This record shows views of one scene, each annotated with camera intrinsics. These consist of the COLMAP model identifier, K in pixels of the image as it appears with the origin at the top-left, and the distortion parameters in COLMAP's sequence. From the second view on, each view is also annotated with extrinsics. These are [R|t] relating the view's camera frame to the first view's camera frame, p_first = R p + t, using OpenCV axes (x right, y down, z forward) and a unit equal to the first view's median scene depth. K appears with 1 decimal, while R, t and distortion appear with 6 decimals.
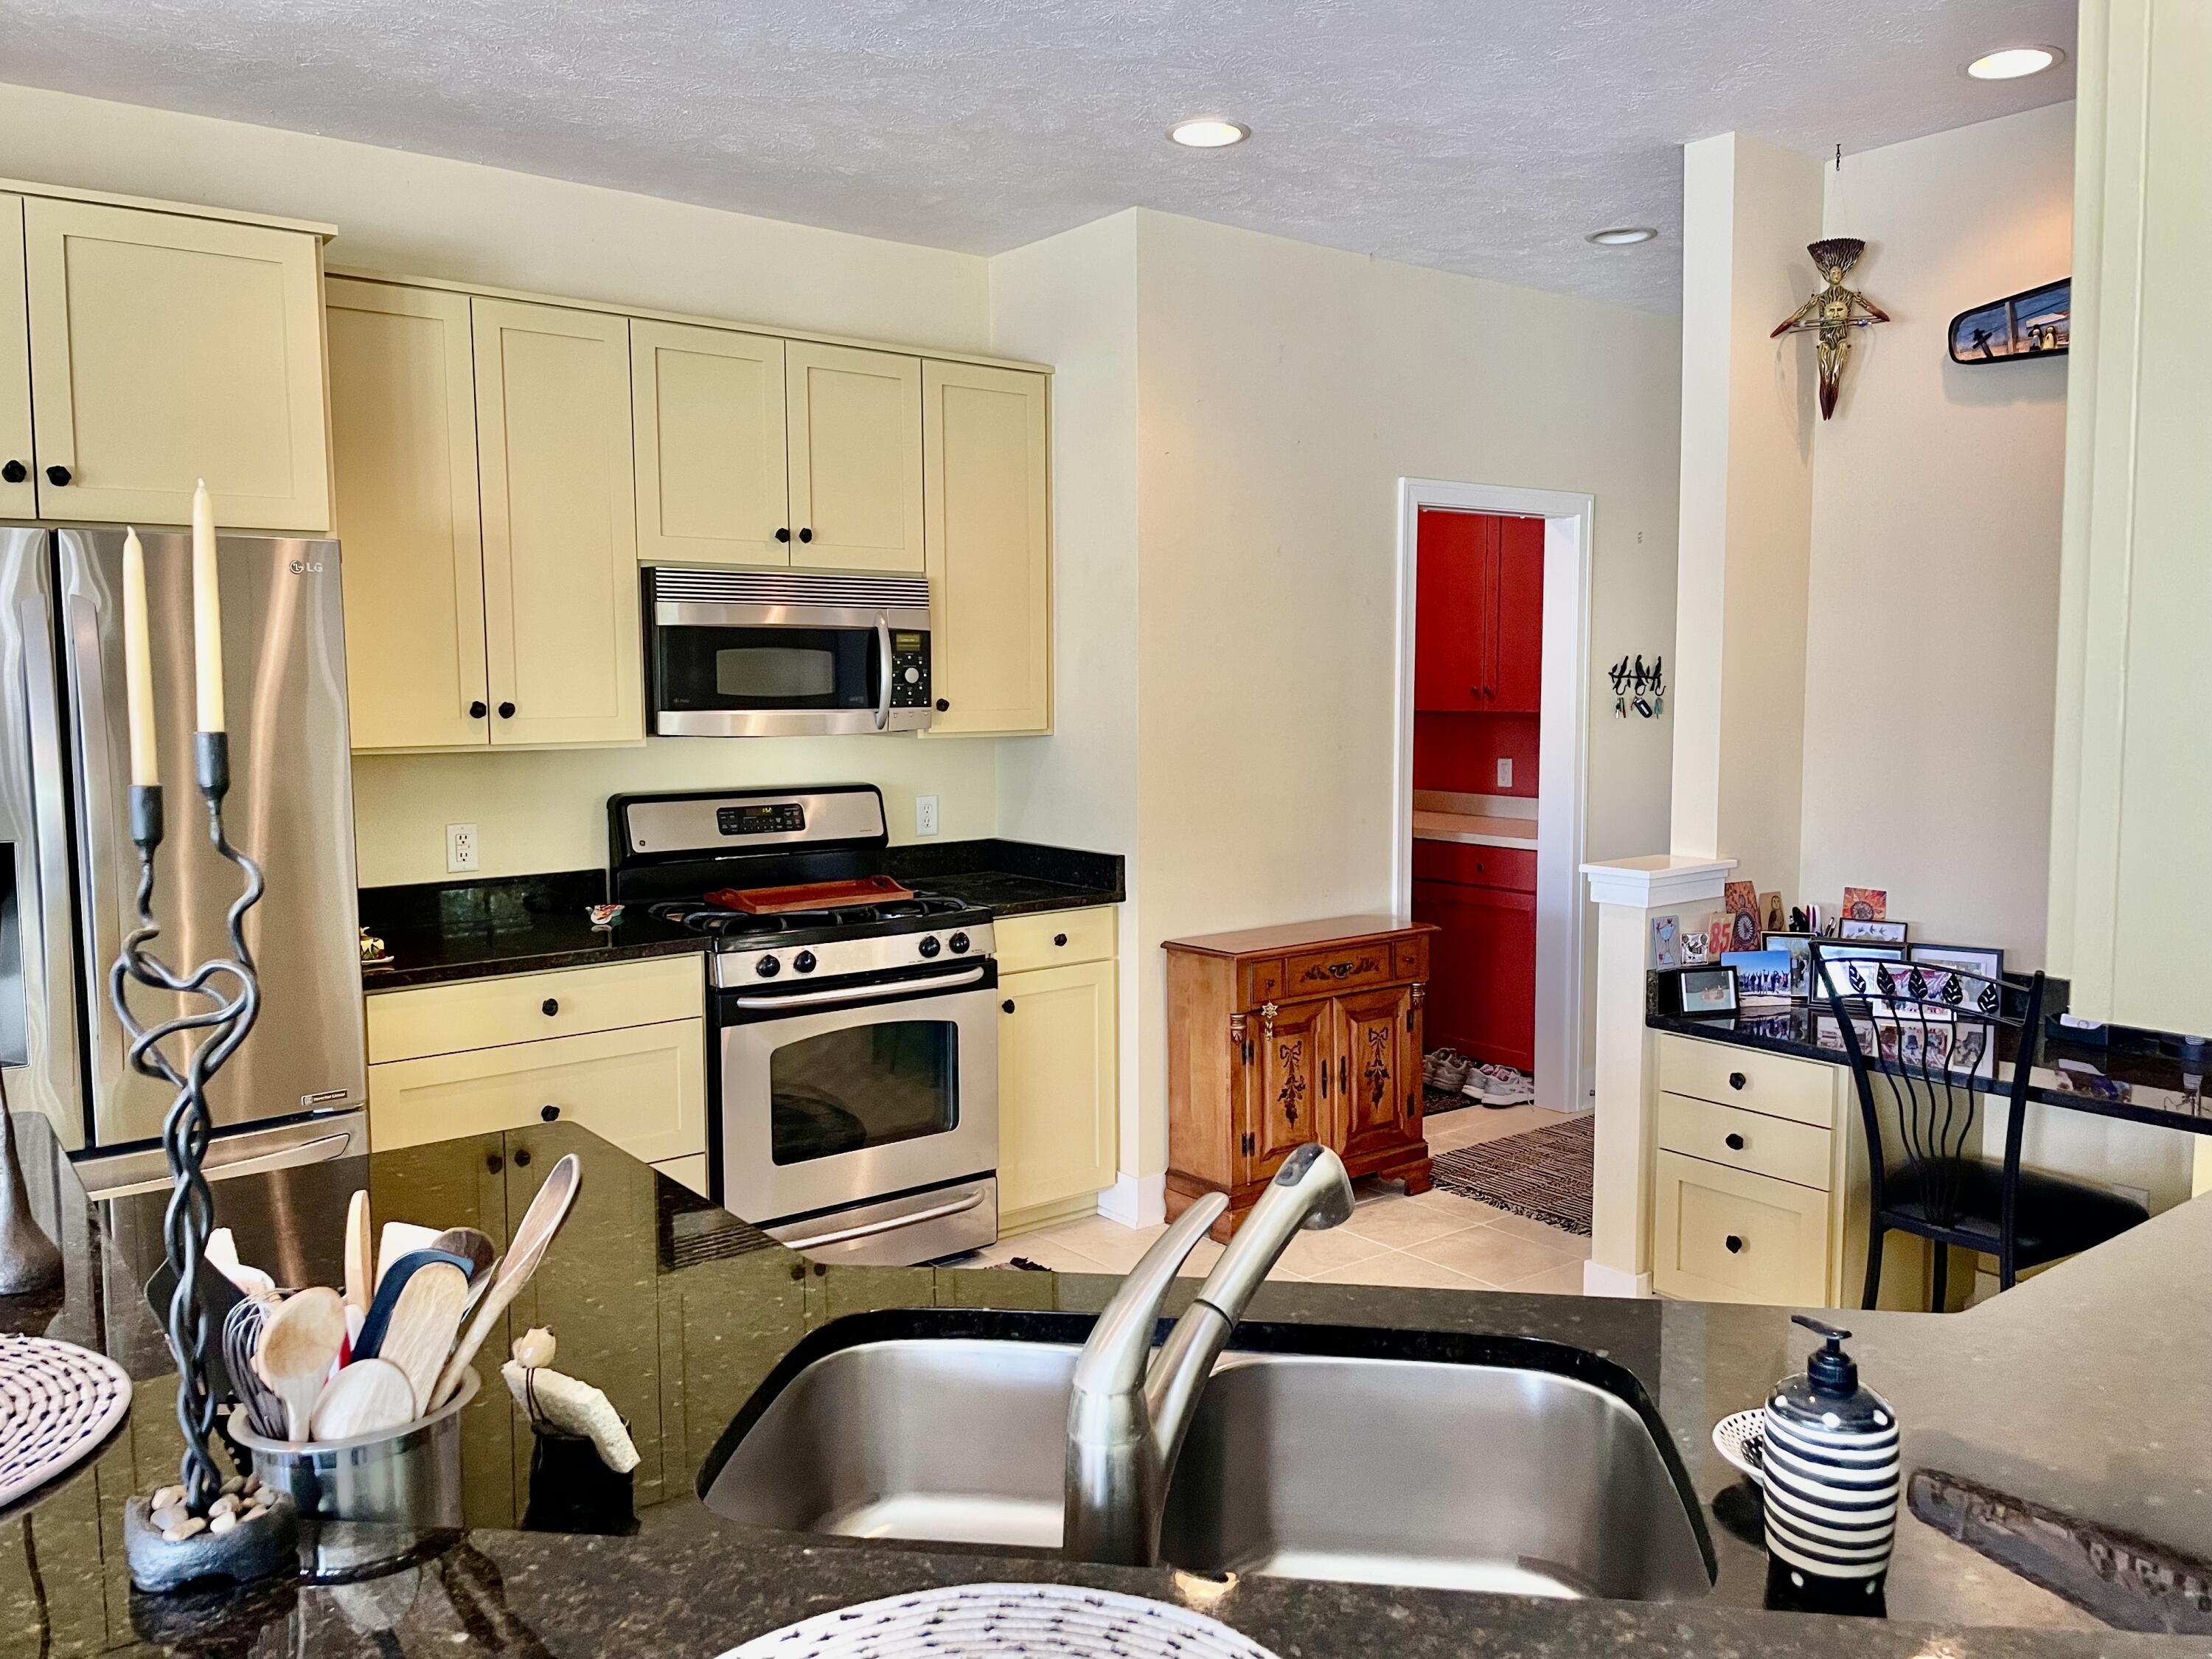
lens RADIAL K [[1662.5, 0, 1146.0], [0, 1662.5, 808.9], [0, 0, 1]] dist [0.105768, -0.151217]
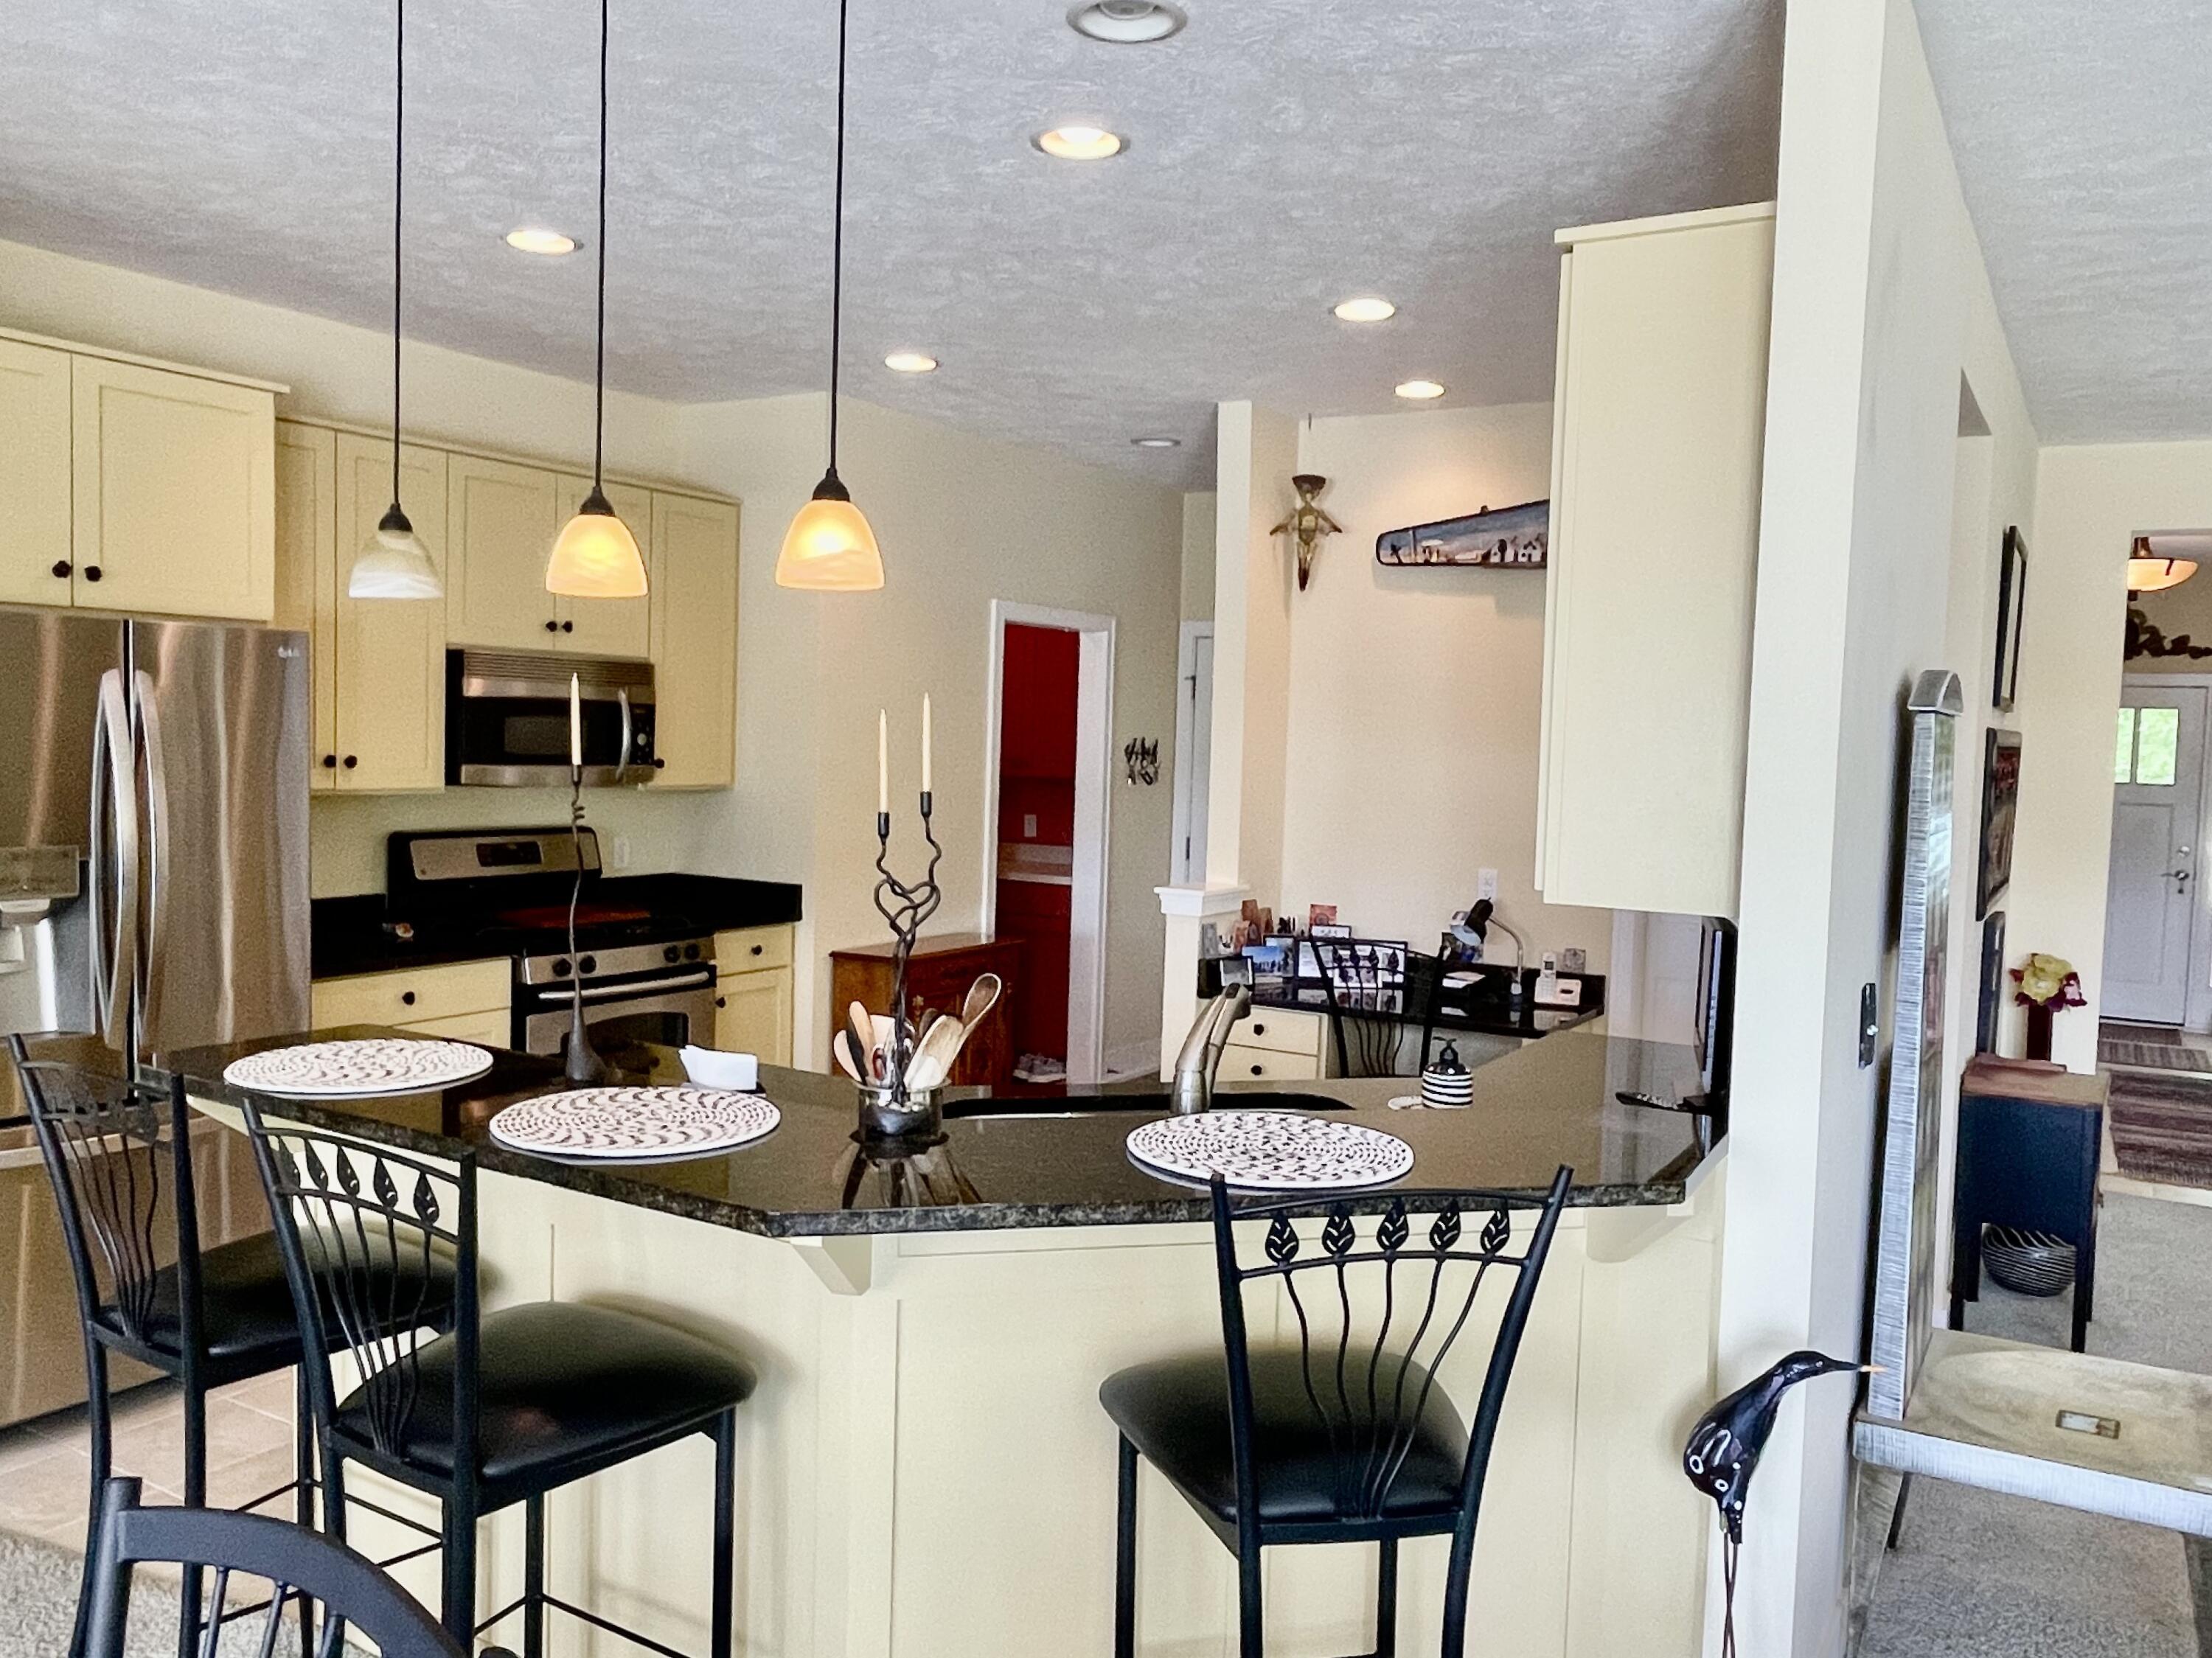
lens RADIAL K [[1655.9, 0, 1141.8], [0, 1655.9, 821.9], [0, 0, 1]] dist [0.001669, -0.000471]
pose [[0.934290, 0.013613, 0.356255, -0.241557], [-0.004390, 0.999634, -0.026684, 0.013640], [-0.356488, 0.023366, 0.934008, -0.306962]]
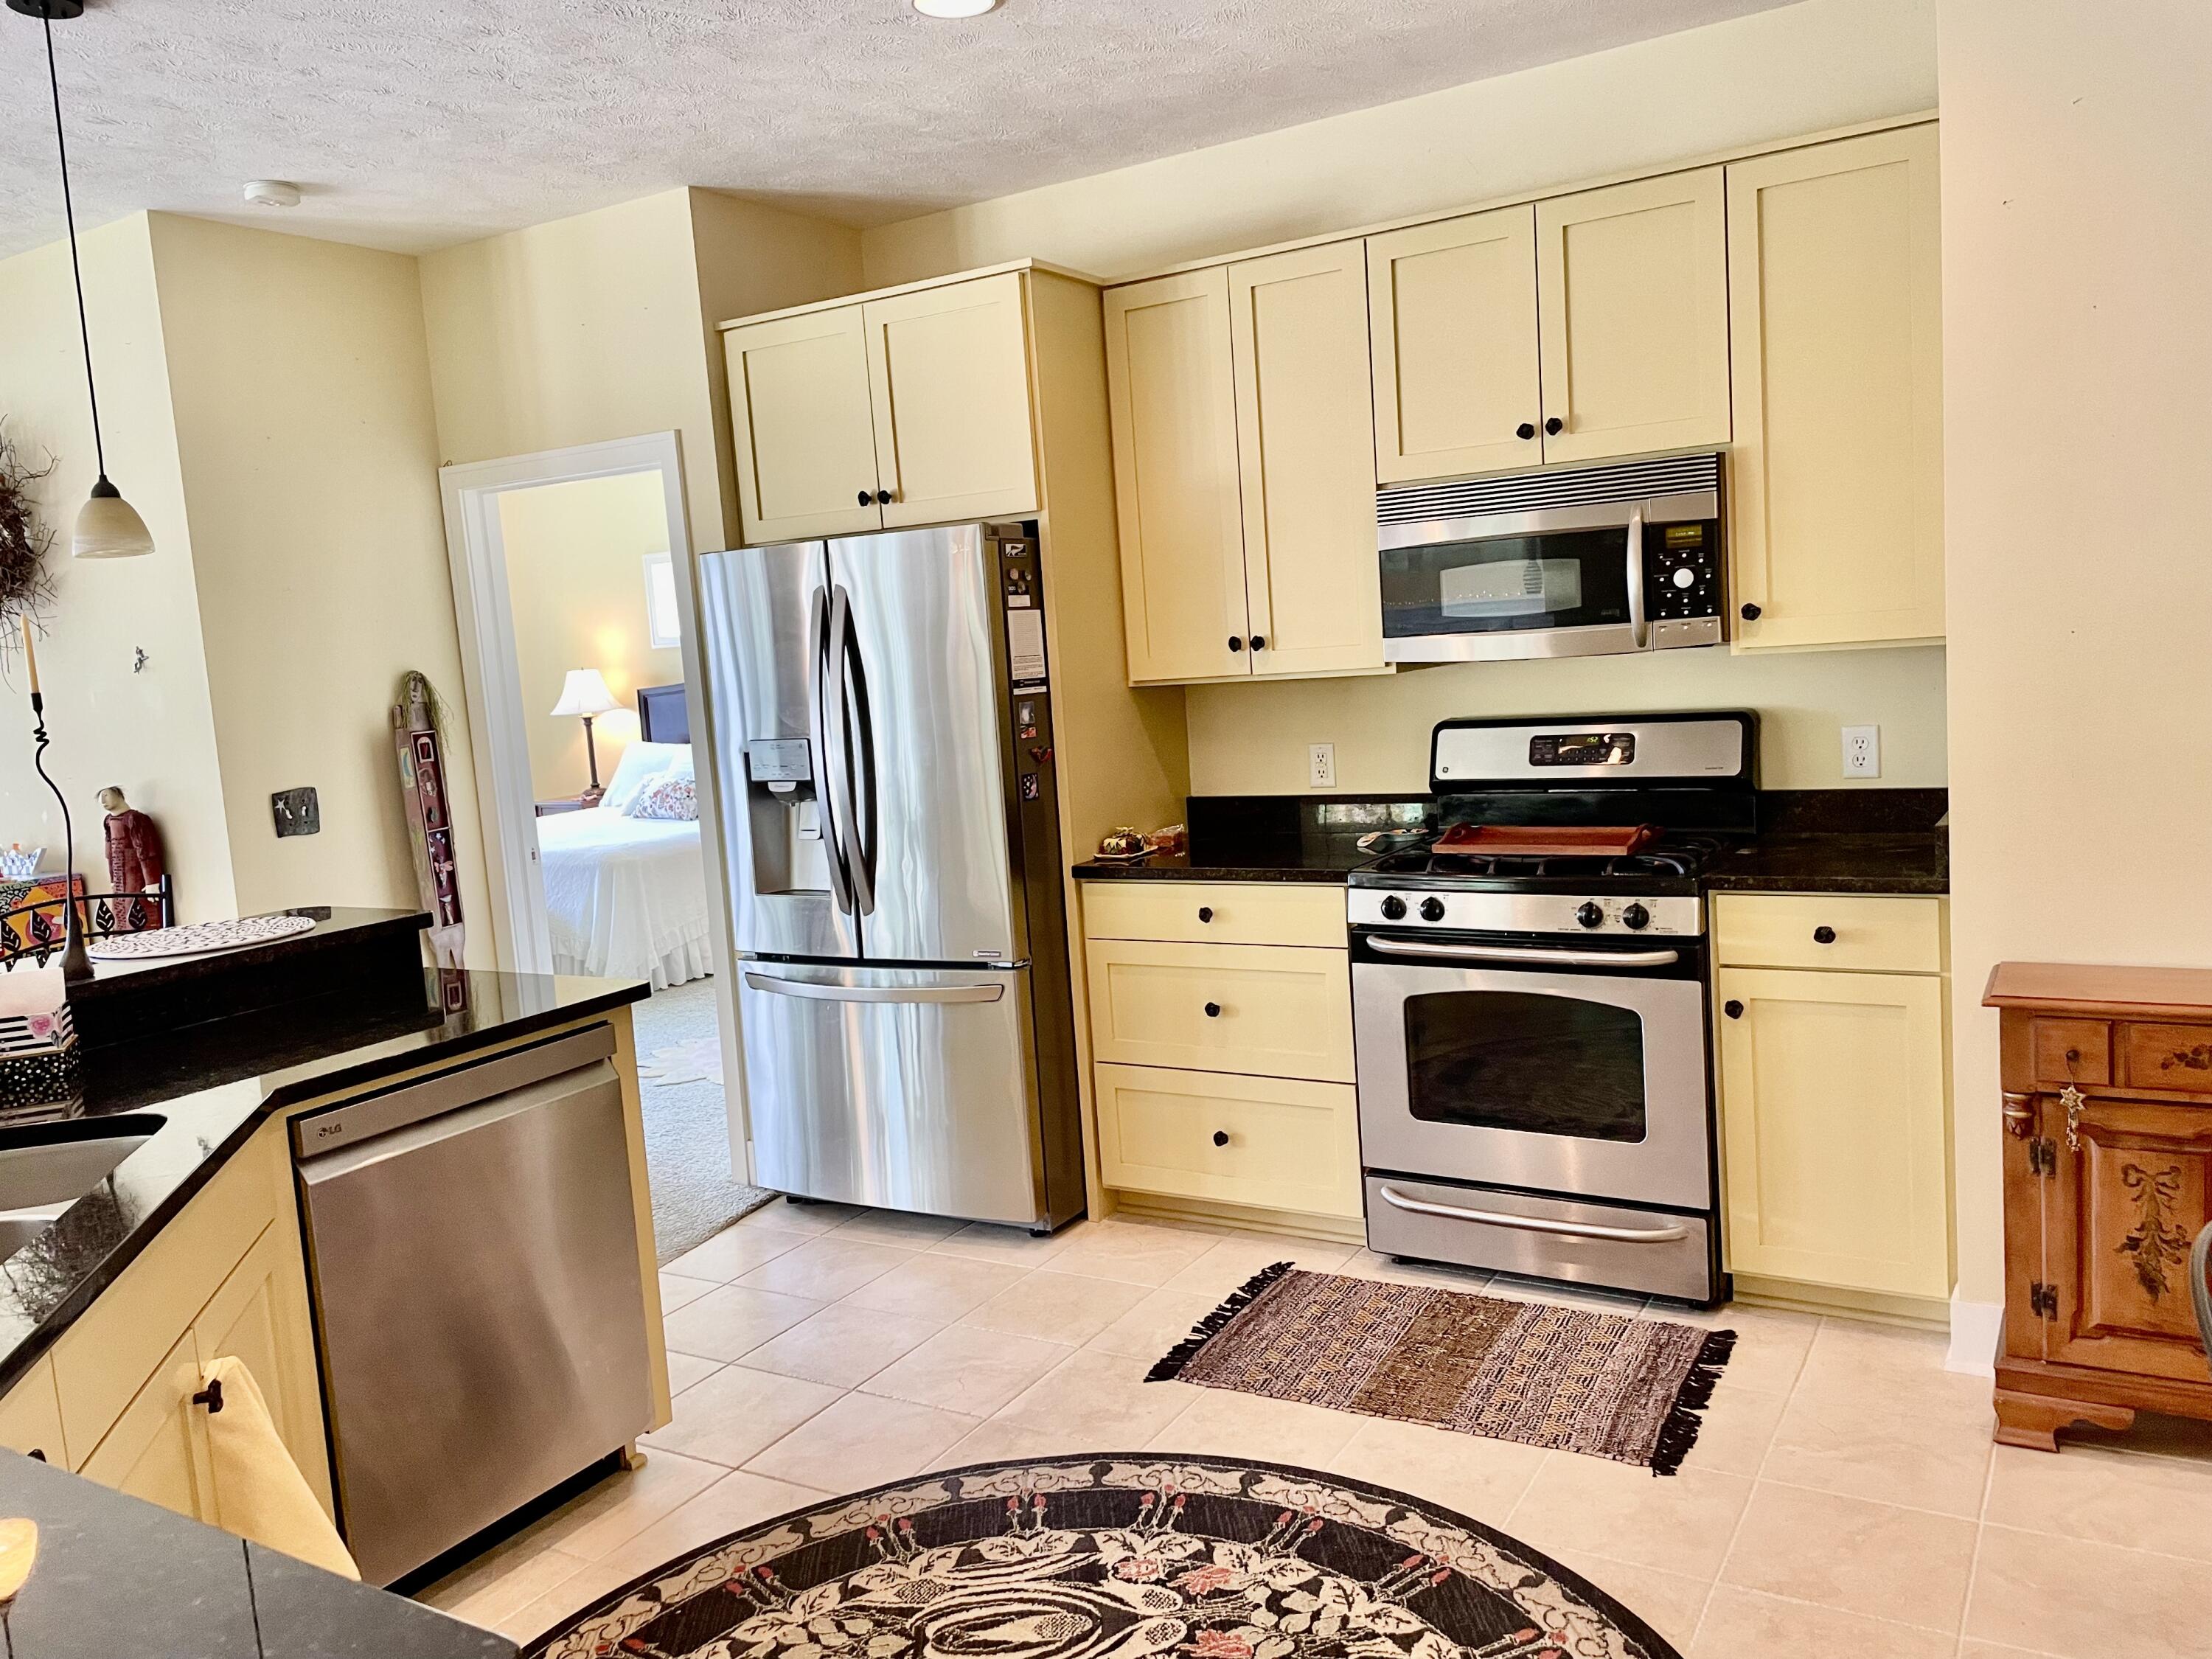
lens RADIAL K [[1662.5, 0, 1146.0], [0, 1662.5, 808.9], [0, 0, 1]] dist [0.105768, -0.151217]
pose [[0.352098, 0.077017, -0.932789, 0.551093], [-0.009521, 0.996852, 0.078713, -0.032089], [0.935915, -0.018833, 0.351723, 0.491941]]
